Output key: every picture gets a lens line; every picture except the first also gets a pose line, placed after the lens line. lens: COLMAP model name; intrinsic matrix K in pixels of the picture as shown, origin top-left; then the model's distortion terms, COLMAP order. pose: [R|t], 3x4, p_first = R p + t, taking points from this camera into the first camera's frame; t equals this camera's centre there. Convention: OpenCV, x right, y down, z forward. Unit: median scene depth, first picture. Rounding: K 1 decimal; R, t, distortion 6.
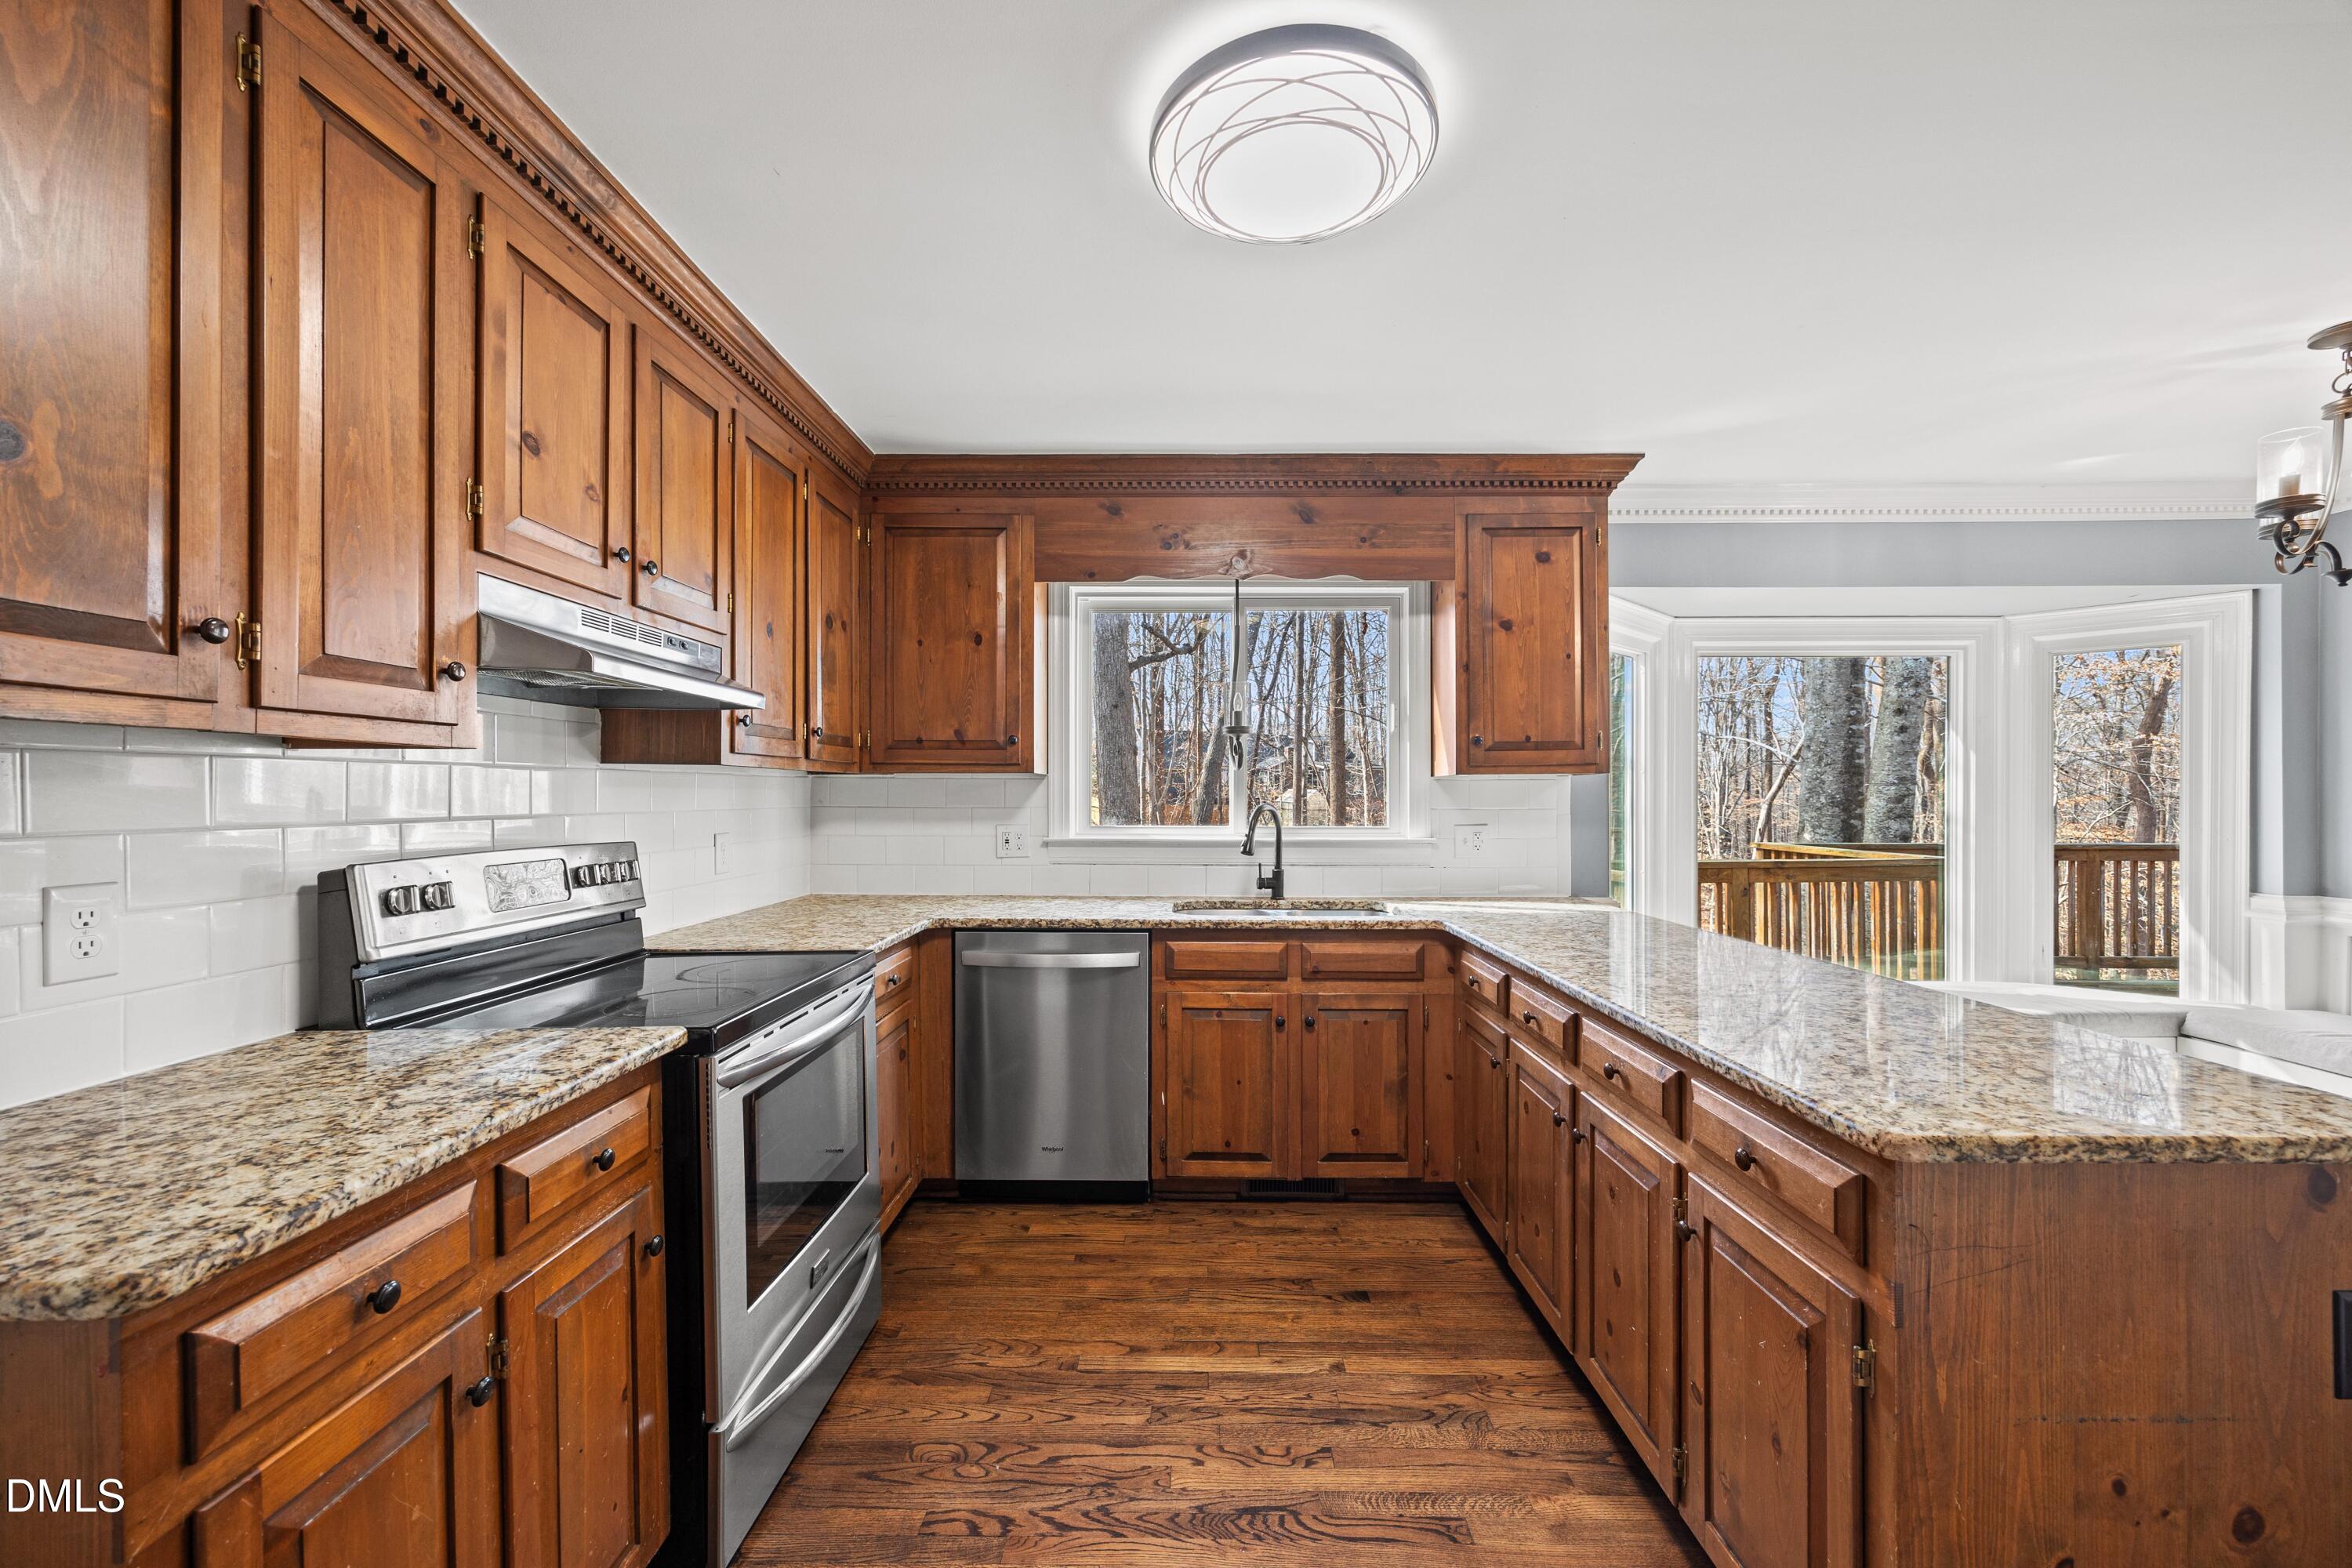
lens RADIAL K [[917.5, 0, 1166.1], [0, 917.5, 797.6], [0, 0, 1]] dist [0.002382, 0.000207]
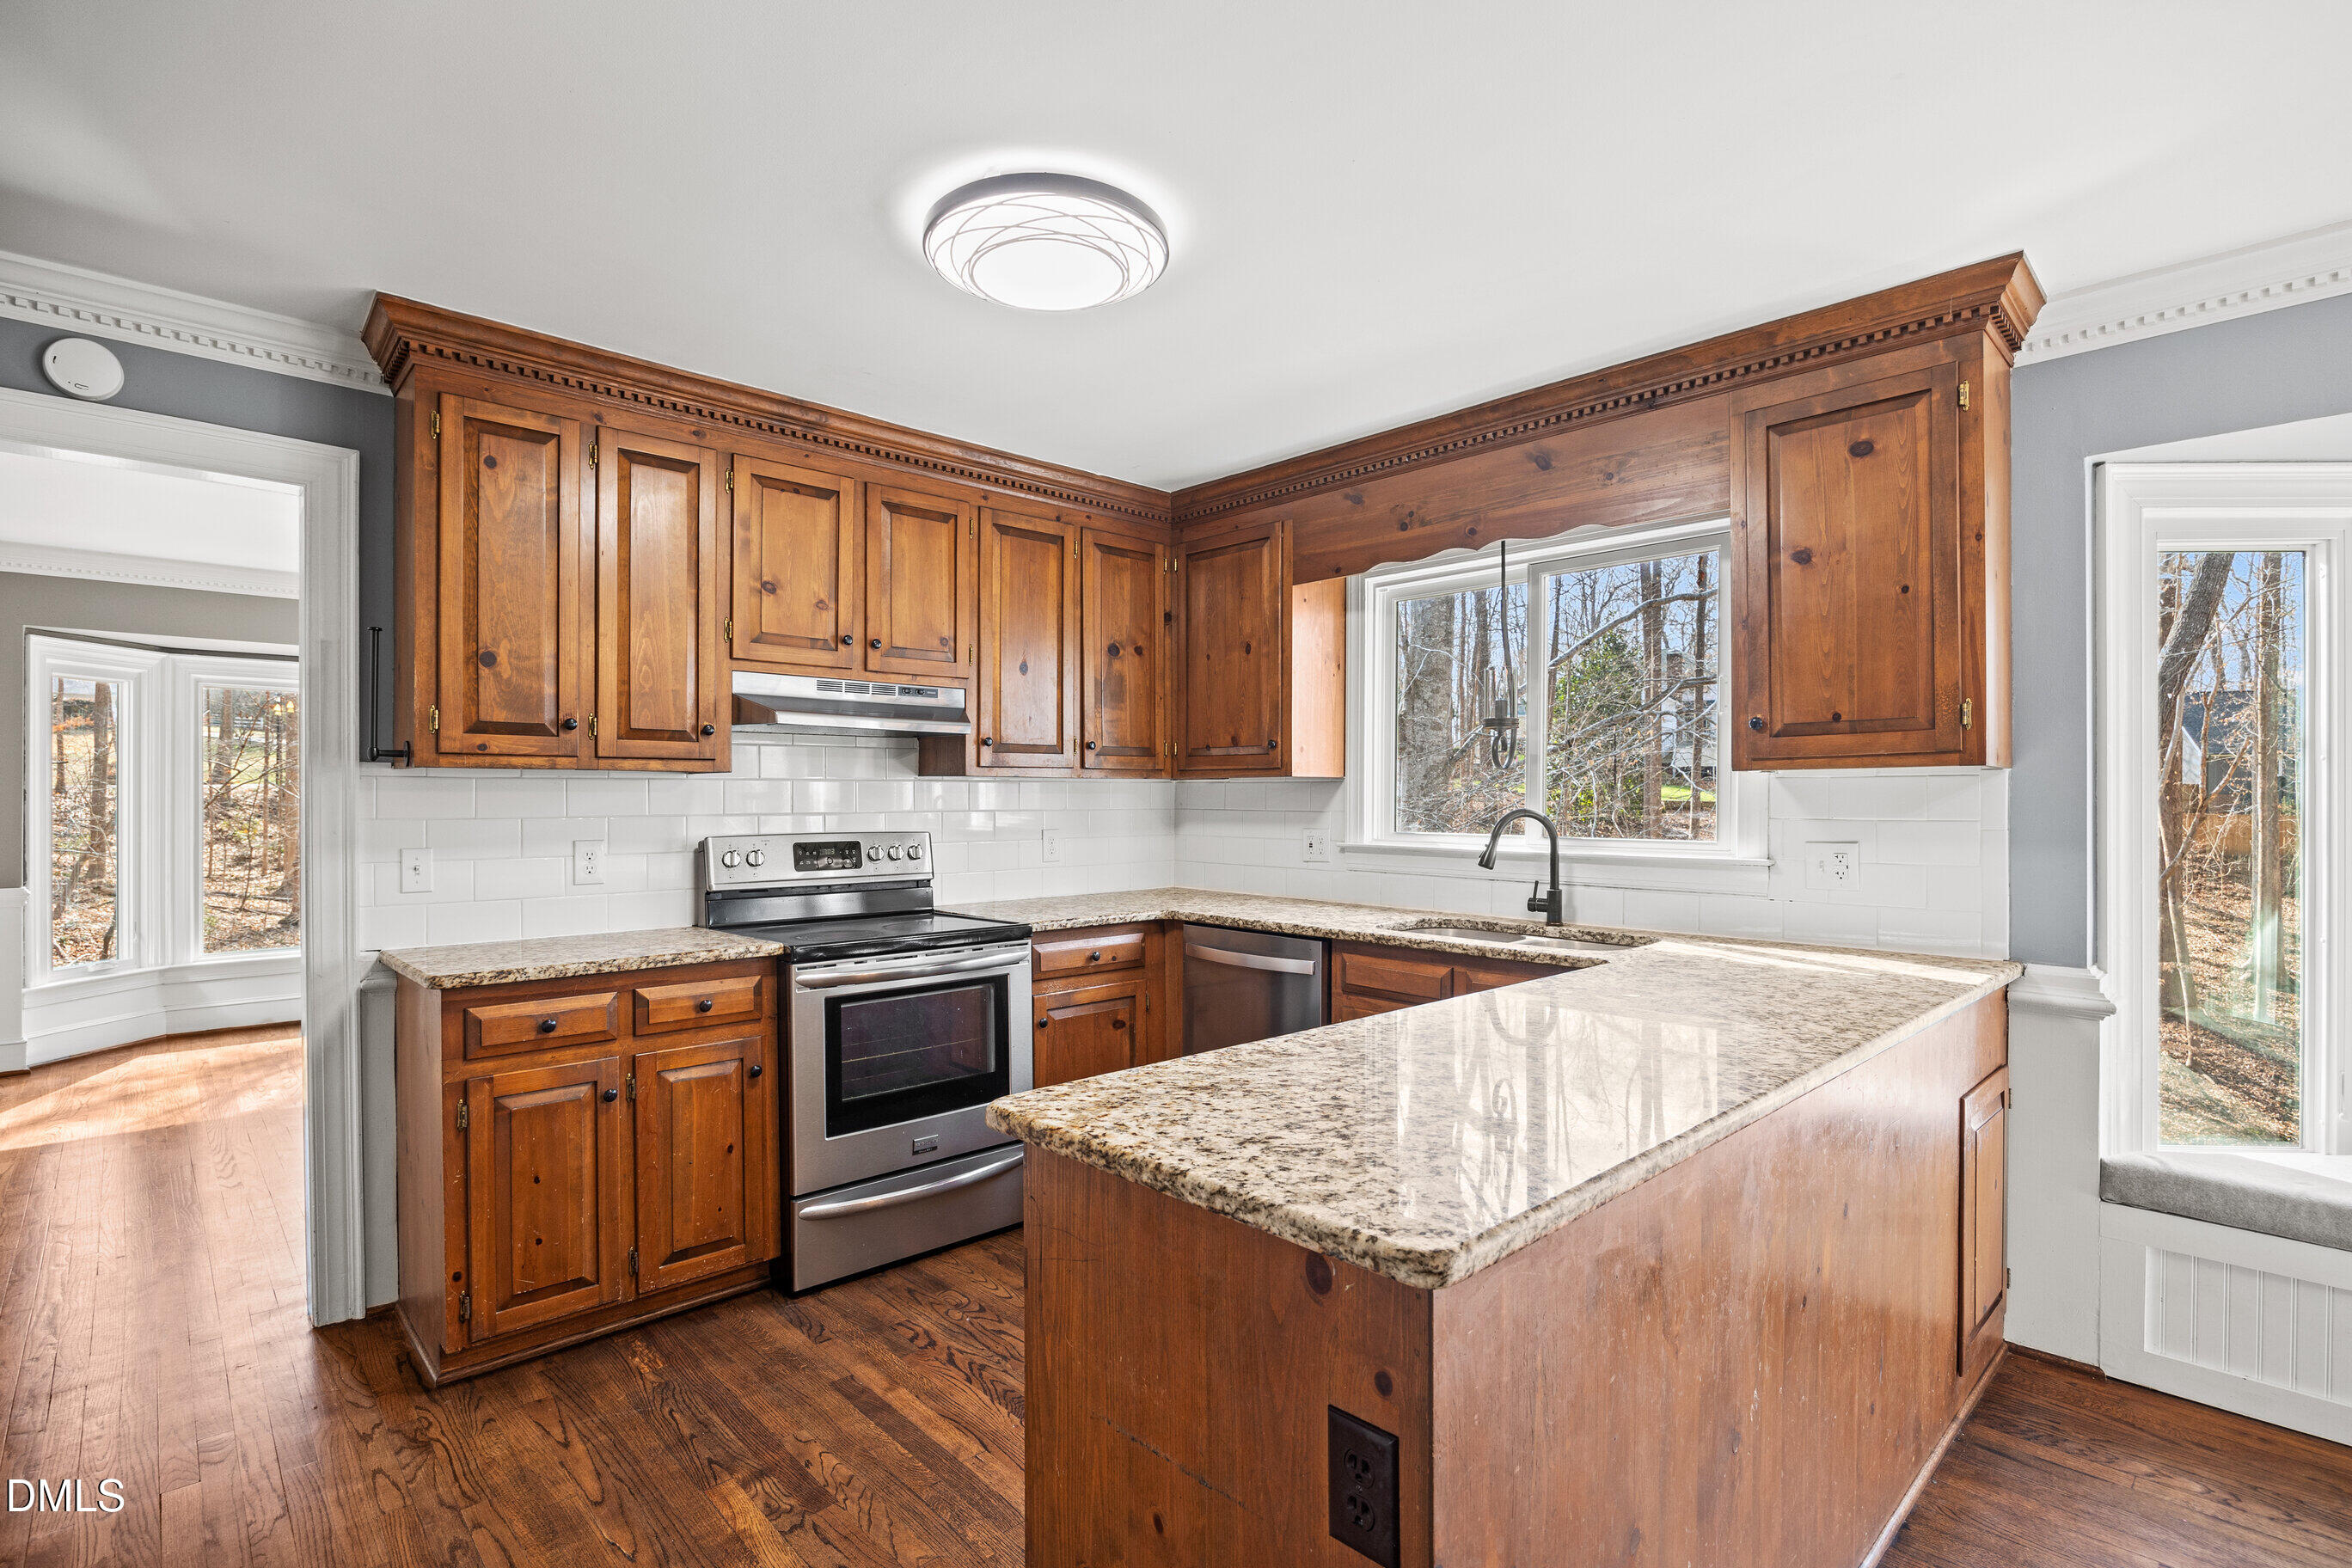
lens RADIAL K [[1094.0, 0, 1164.1], [0, 1094.0, 794.7], [0, 0, 1]] dist [-0.011763, 0.000538]
pose [[0.695908, -0.001609, -0.718129, 0.693645], [-0.002010, 0.999989, -0.004188, -0.002062], [0.718128, 0.004358, 0.695897, 0.079734]]
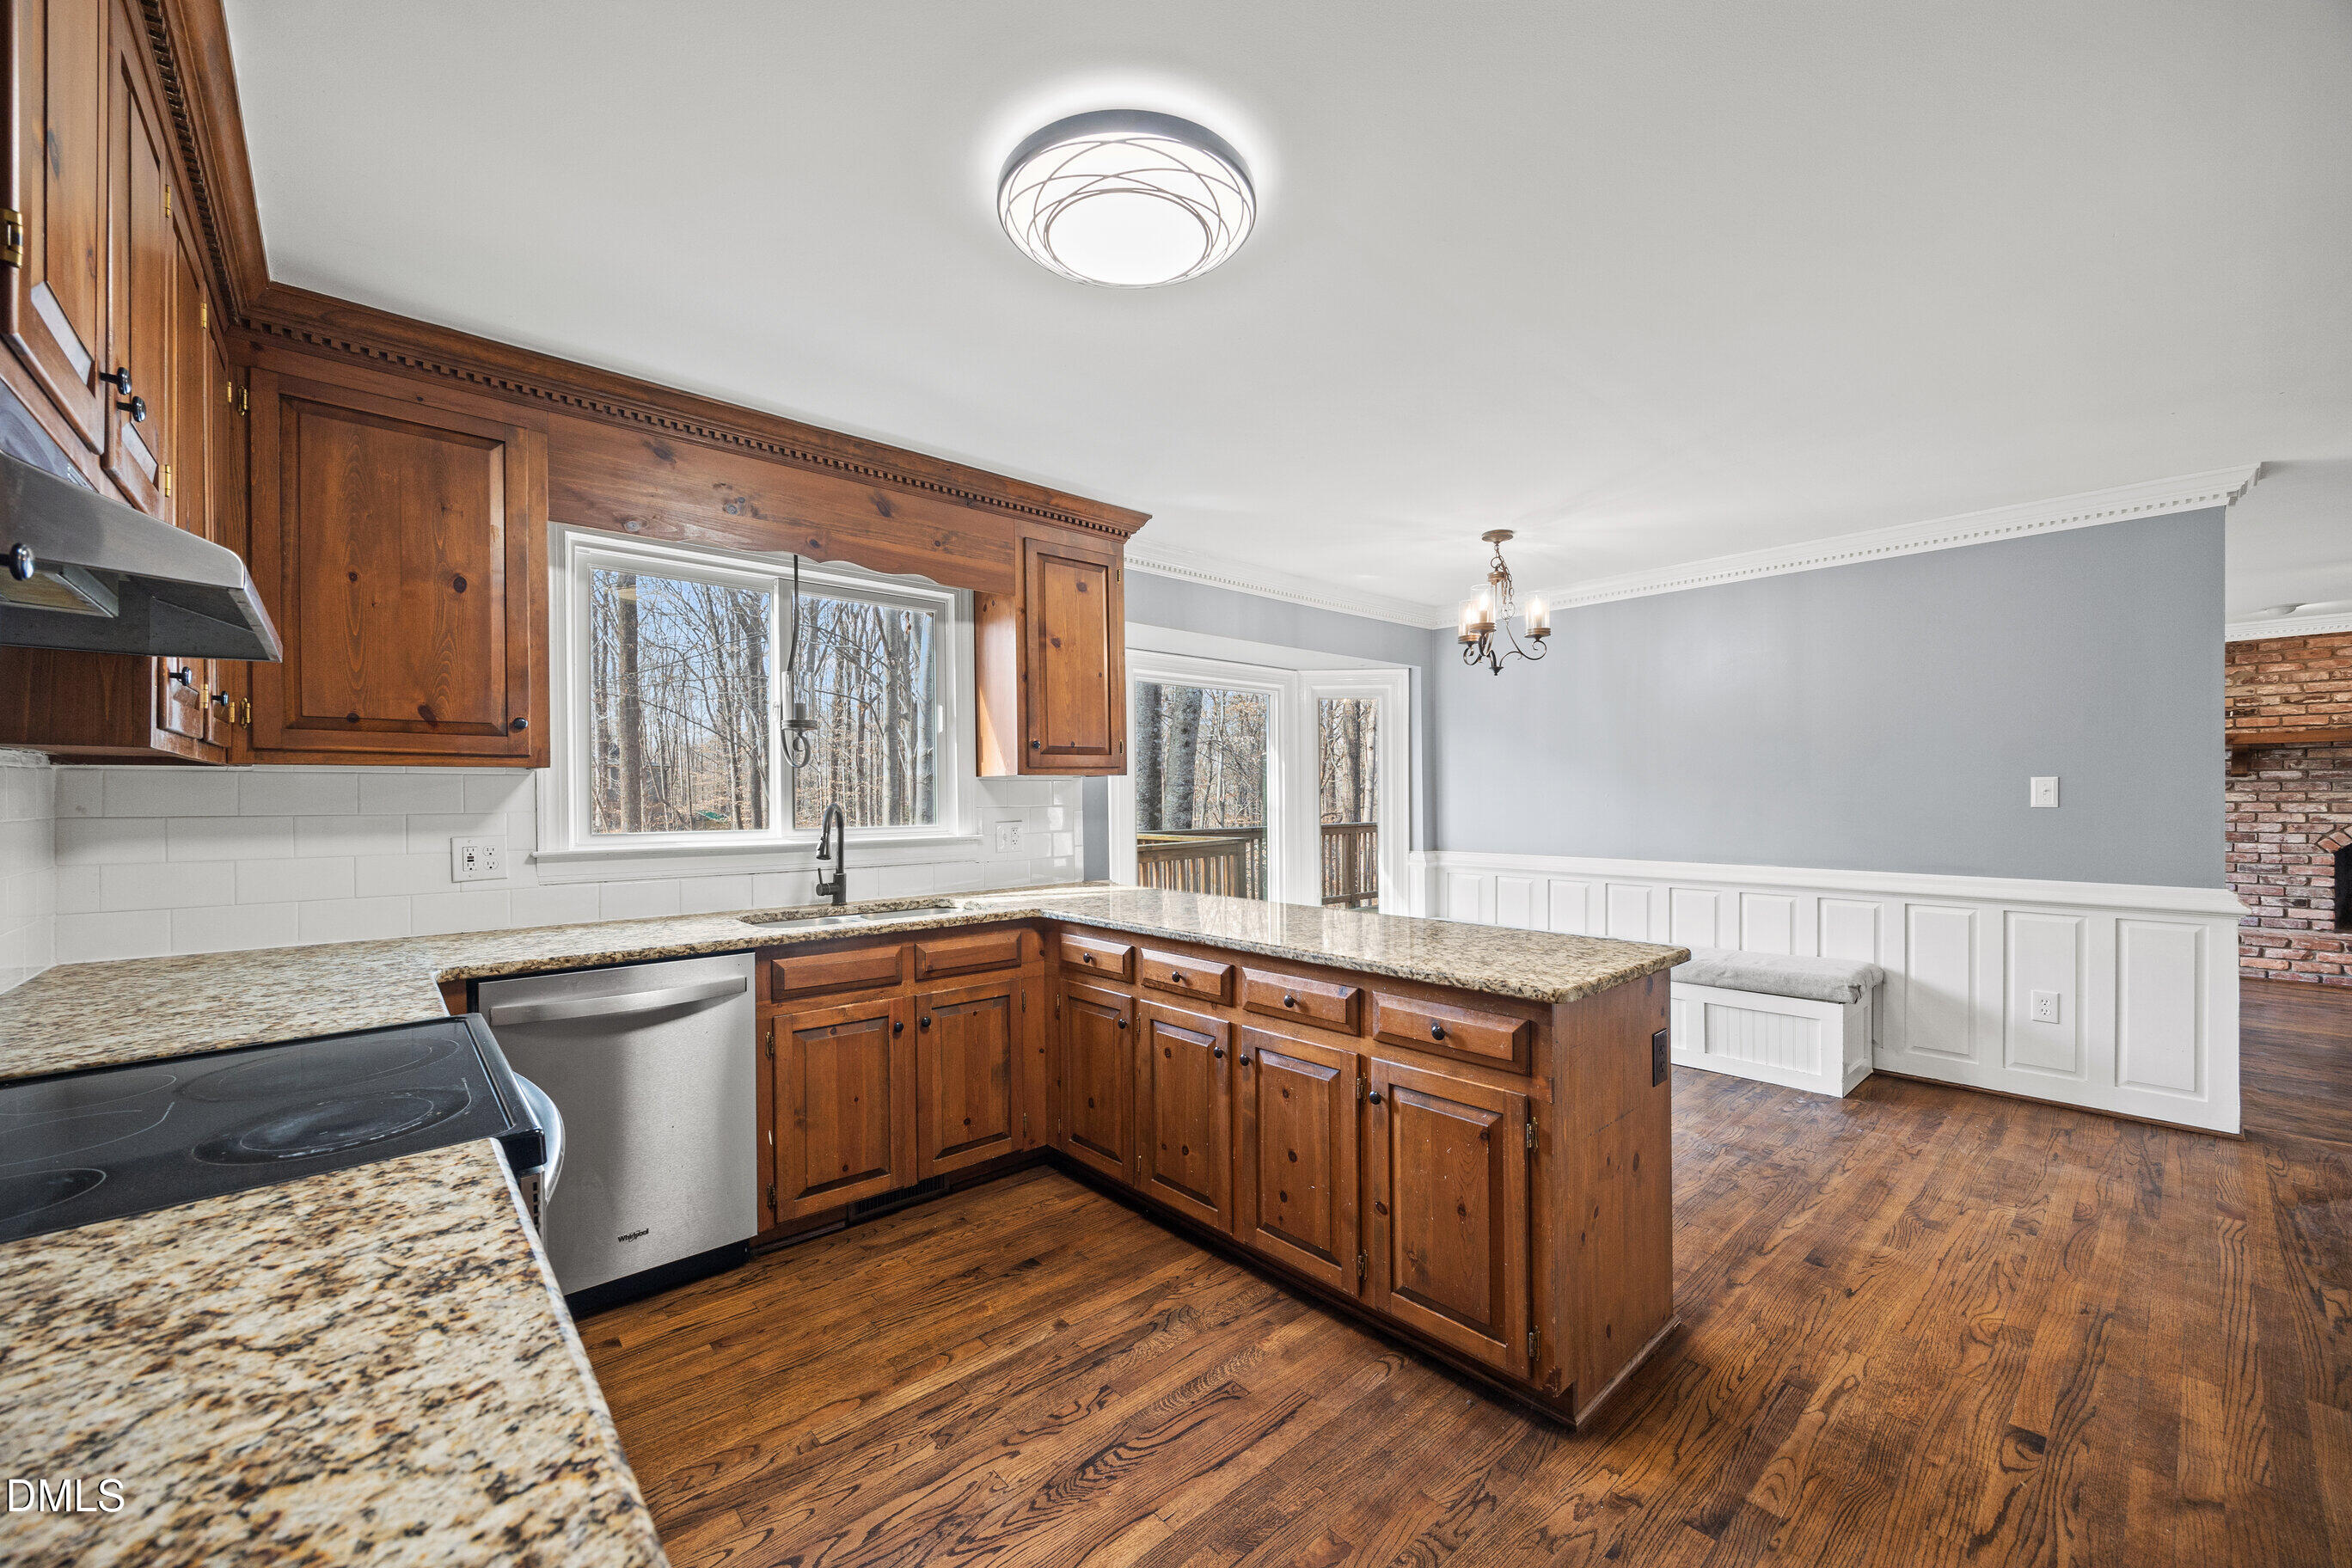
lens RADIAL K [[921.2, 0, 1173.3], [0, 921.2, 796.6], [0, 0, 1]] dist [-0.002964, 0.000504]
pose [[0.732819, -0.006280, 0.680394, -0.322988], [0.007450, 0.999972, 0.001205, 0.000588], [-0.680382, 0.004186, 0.732845, 0.084704]]
